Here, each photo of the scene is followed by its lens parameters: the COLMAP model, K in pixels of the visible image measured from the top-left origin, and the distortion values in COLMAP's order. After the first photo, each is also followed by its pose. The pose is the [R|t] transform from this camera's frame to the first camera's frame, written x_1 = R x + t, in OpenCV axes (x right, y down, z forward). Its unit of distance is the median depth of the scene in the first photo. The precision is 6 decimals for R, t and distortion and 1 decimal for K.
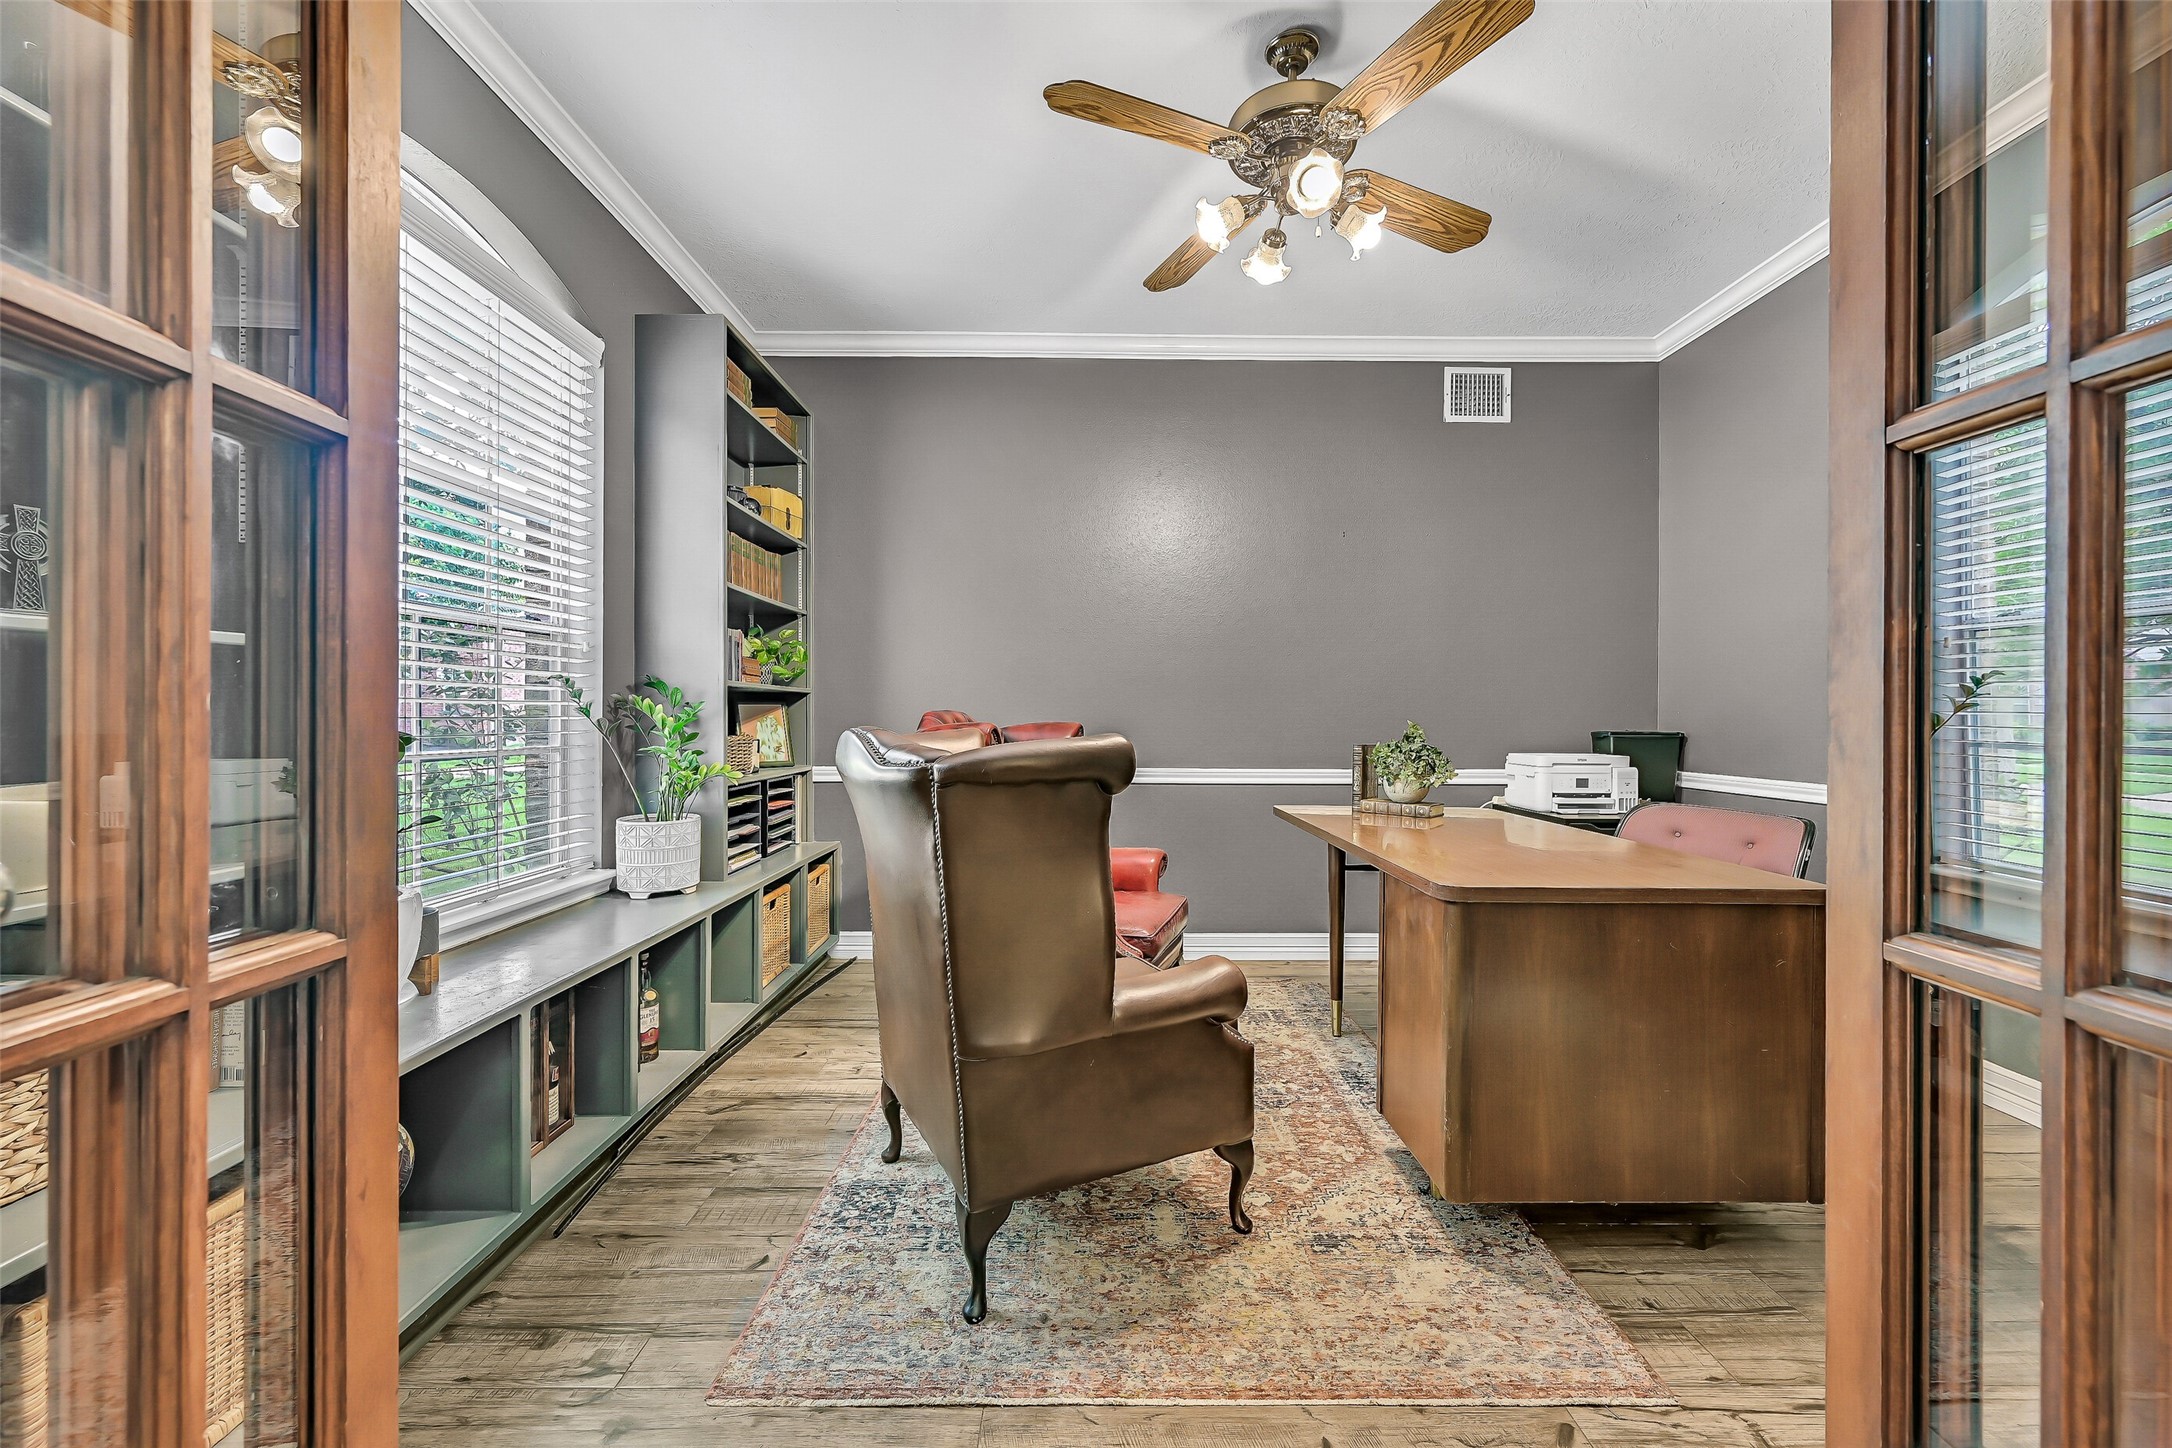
lens RADIAL K [[872.4, 0, 1102.9], [0, 872.4, 710.1], [0, 0, 1]] dist [-0.000129, 0.000034]
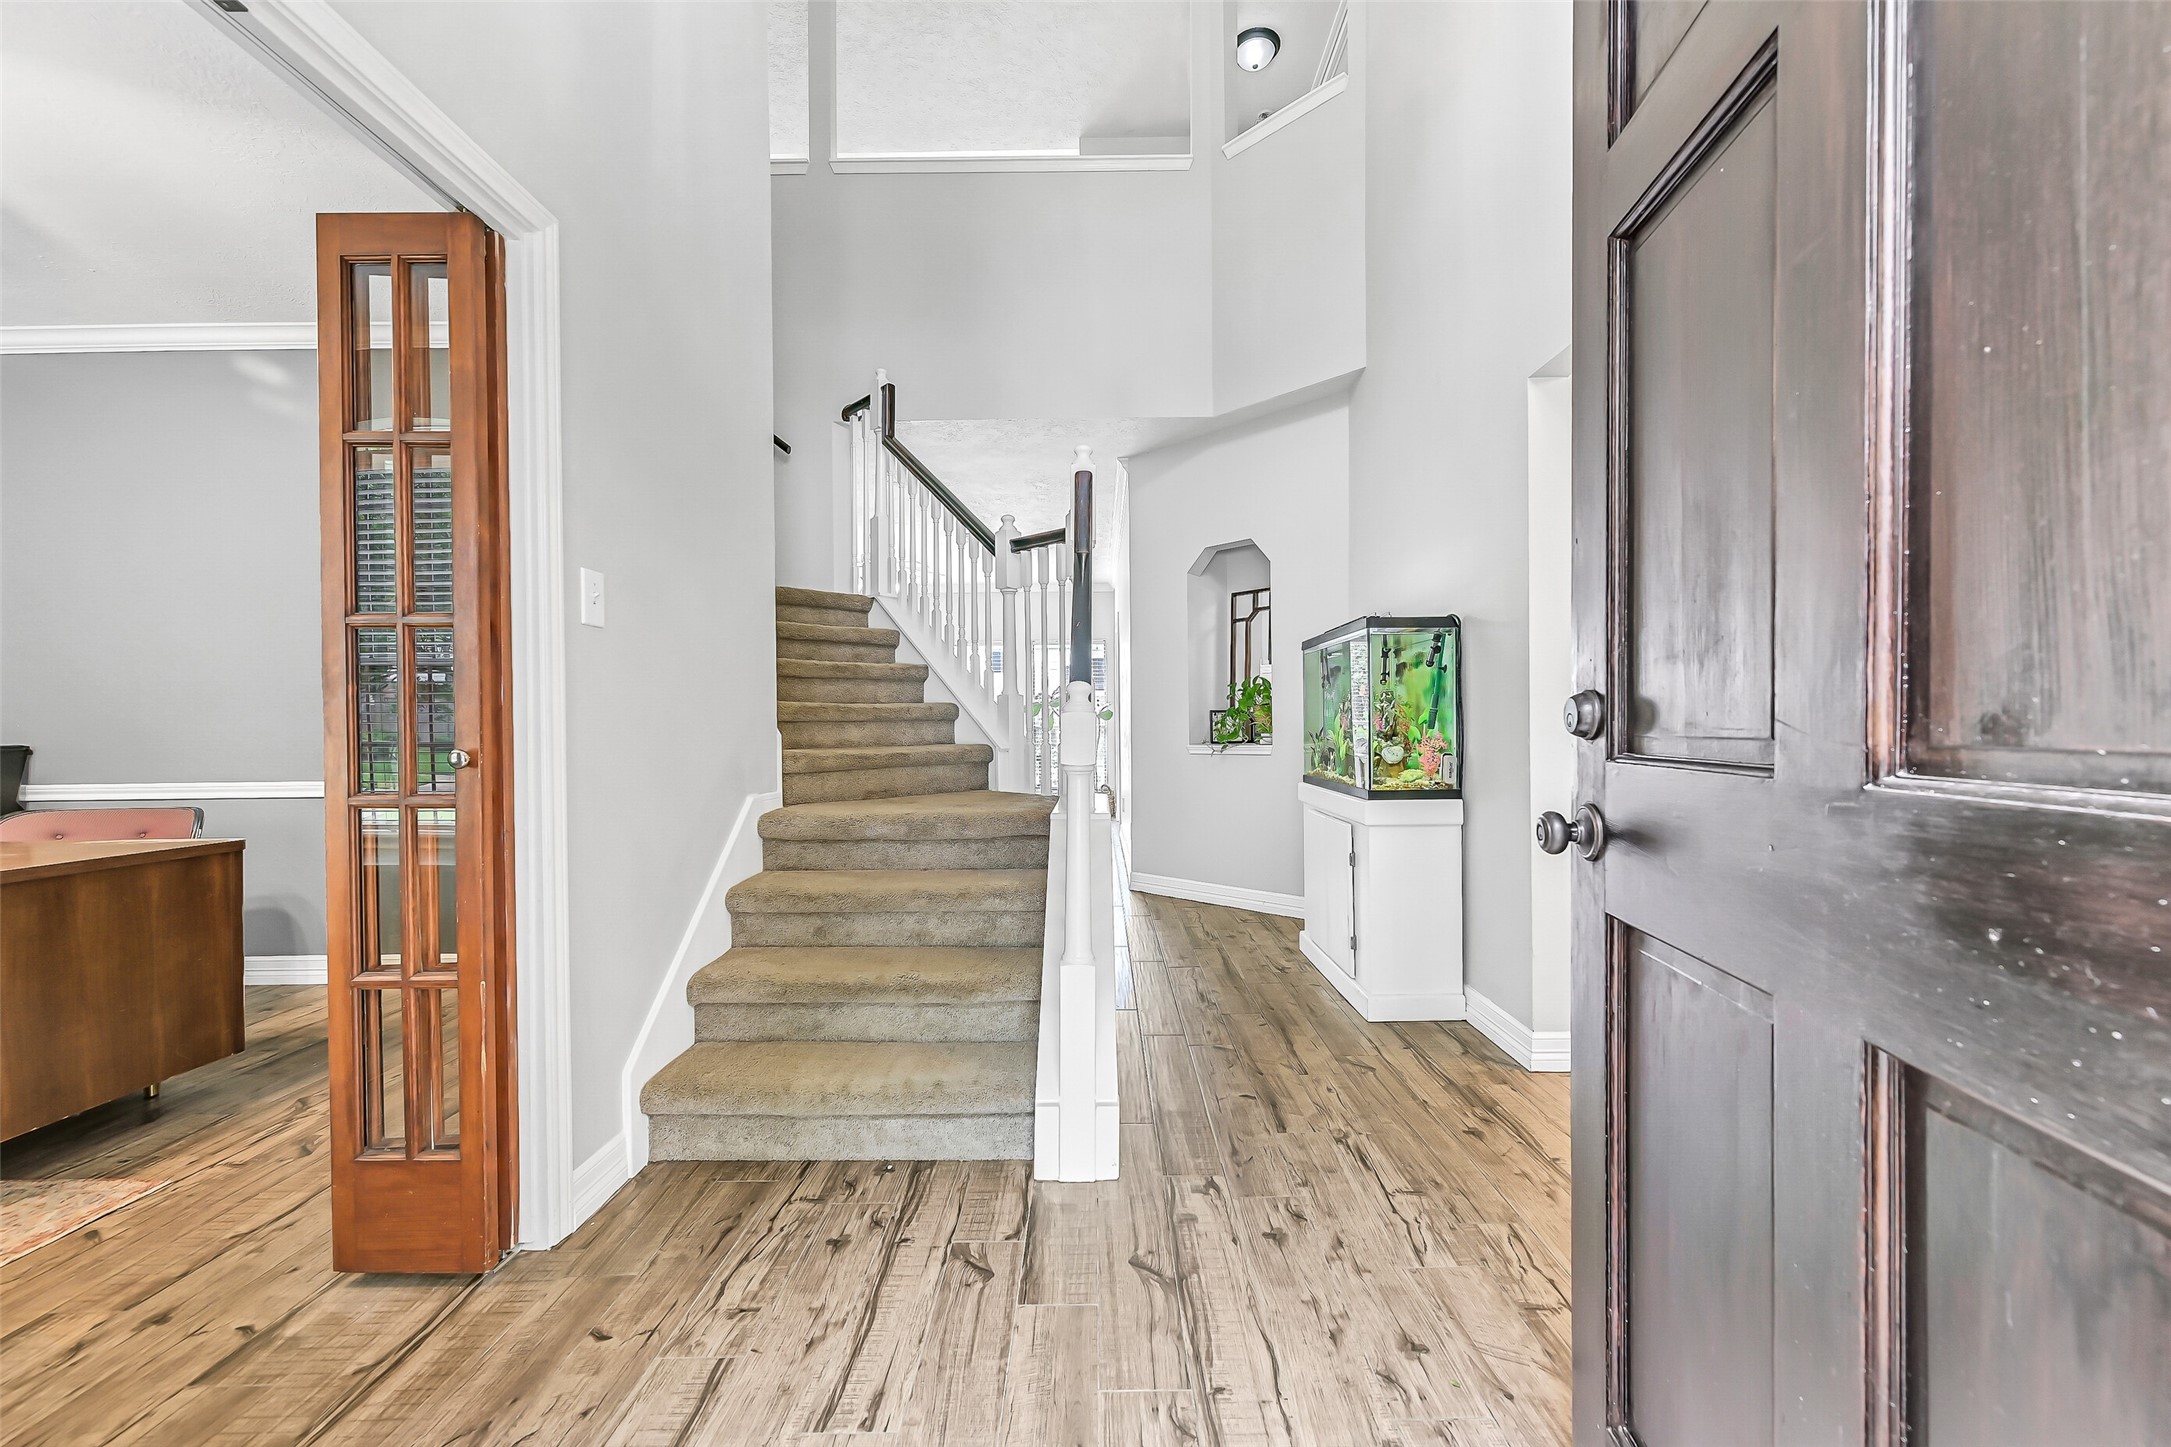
lens RADIAL K [[872.0, 0, 1087.8], [0, 872.0, 729.6], [0, 0, 1]] dist [-0.000129, 0.000034]
pose [[0.025183, -0.013449, 0.999592, -0.355671], [0.007701, 0.999882, 0.013259, 0.004791], [-0.999653, 0.007364, 0.025284, -0.278406]]
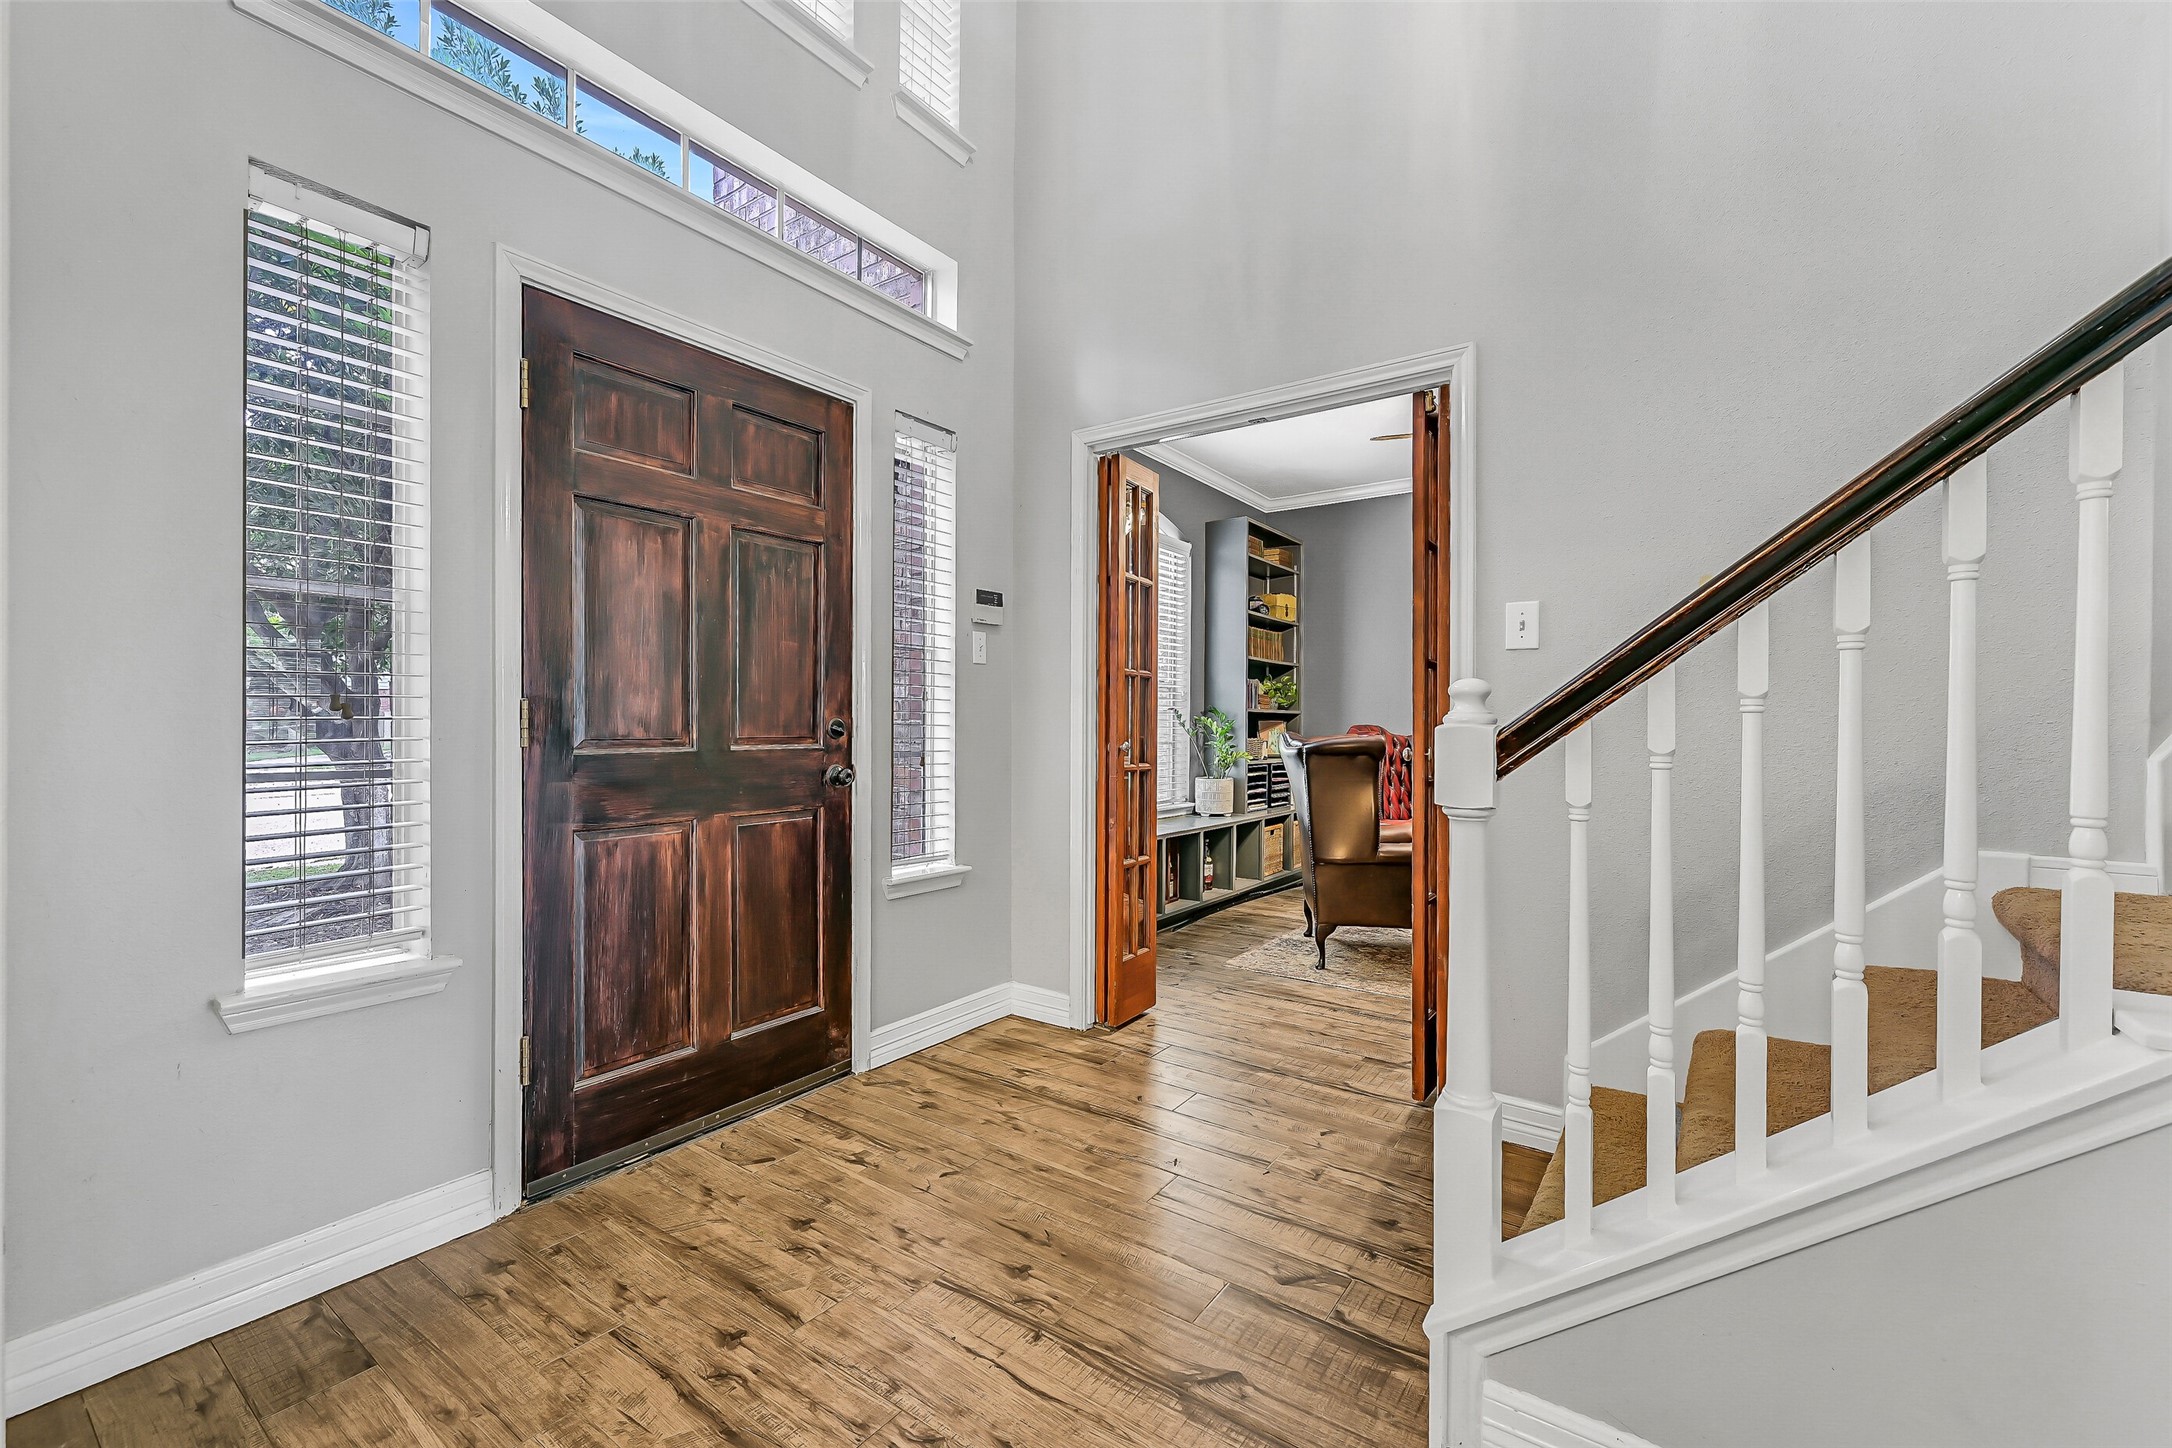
lens RADIAL K [[872.4, 0, 1097.1], [0, 872.4, 723.7], [0, 0, 1]] dist [-0.000129, 0.000034]
pose [[0.811577, 0.002848, -0.584238, 0.405303], [-0.002946, 0.999995, 0.000782, -0.001832], [0.584238, 0.001086, 0.811582, -0.716349]]
